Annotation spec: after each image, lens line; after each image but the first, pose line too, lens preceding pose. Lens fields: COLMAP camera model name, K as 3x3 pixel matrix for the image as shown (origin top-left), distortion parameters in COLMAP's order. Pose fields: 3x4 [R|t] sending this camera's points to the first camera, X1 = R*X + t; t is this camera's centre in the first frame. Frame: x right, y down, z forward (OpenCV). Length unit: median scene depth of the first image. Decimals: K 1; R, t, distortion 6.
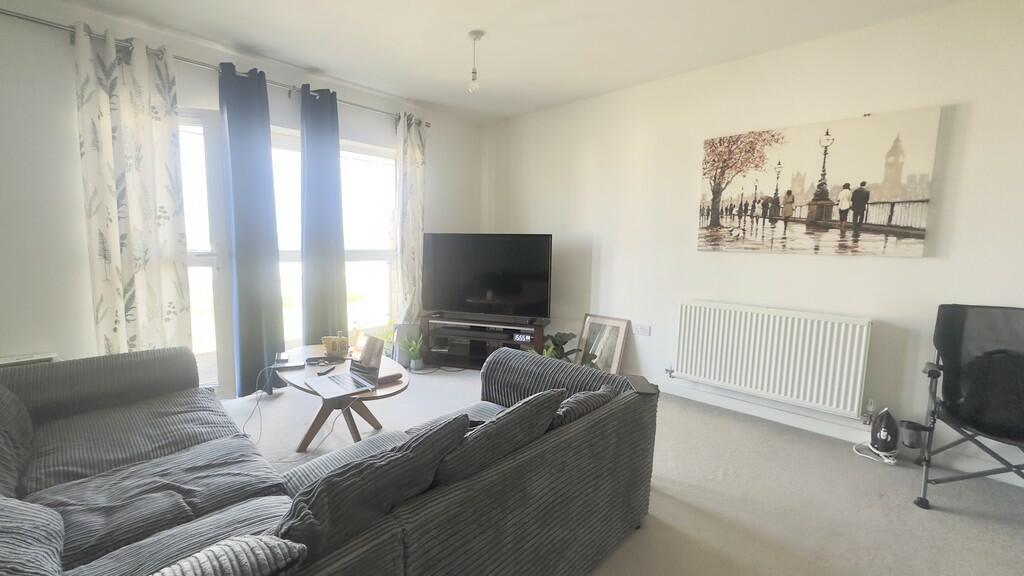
lens RADIAL K [[415.3, 0, 512.0], [0, 415.3, 288.0], [0, 0, 1]] dist [-0.001441, -0.000252]
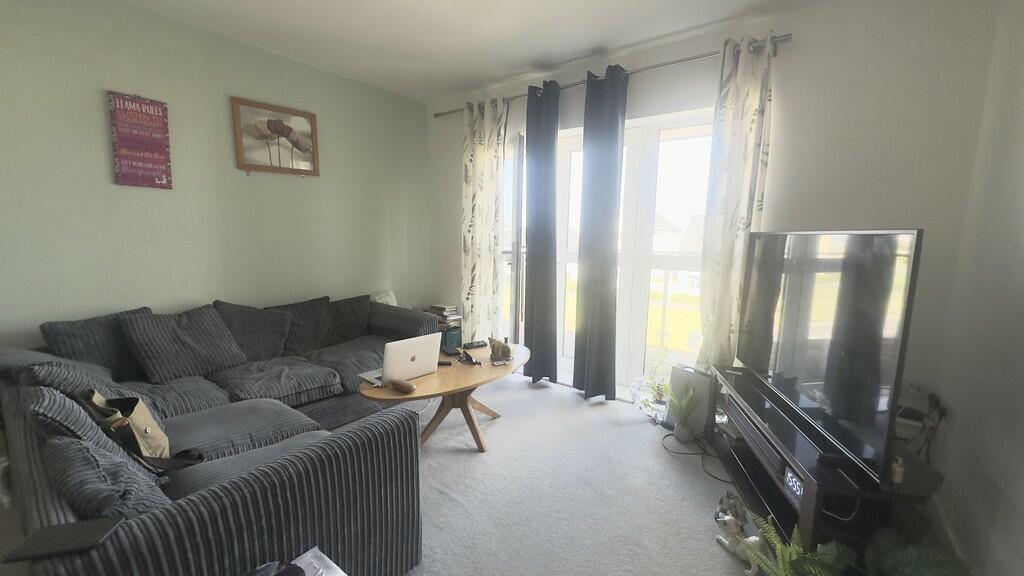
lens RADIAL K [[409.6, 0, 510.8], [0, 409.6, 288.0], [0, 0, 1]] dist [-0.000331, 0.000291]
pose [[0.115689, 0.118294, -0.986216, 0.467576], [-0.123937, 0.986843, 0.103830, -0.100413], [0.985523, 0.110217, 0.128828, 0.829728]]
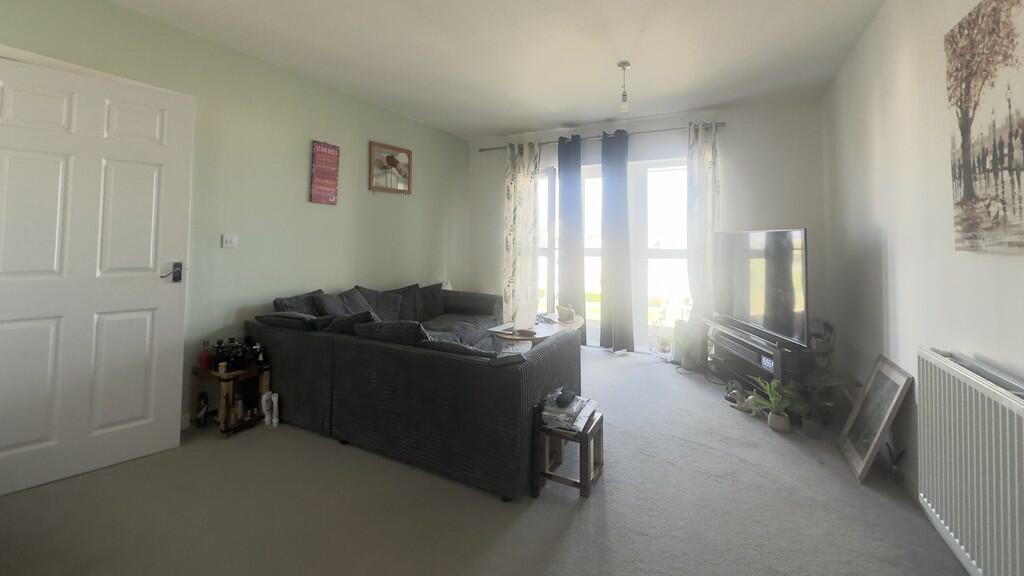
lens RADIAL K [[410.7, 0, 512.0], [0, 410.7, 224.0], [0, 0, 1]] dist [0.001190, 0.000182]
pose [[0.275704, -0.052733, -0.959795, 0.817349], [-0.108897, 0.990353, -0.085692, -0.023895], [0.955054, 0.128144, 0.267302, 0.391769]]
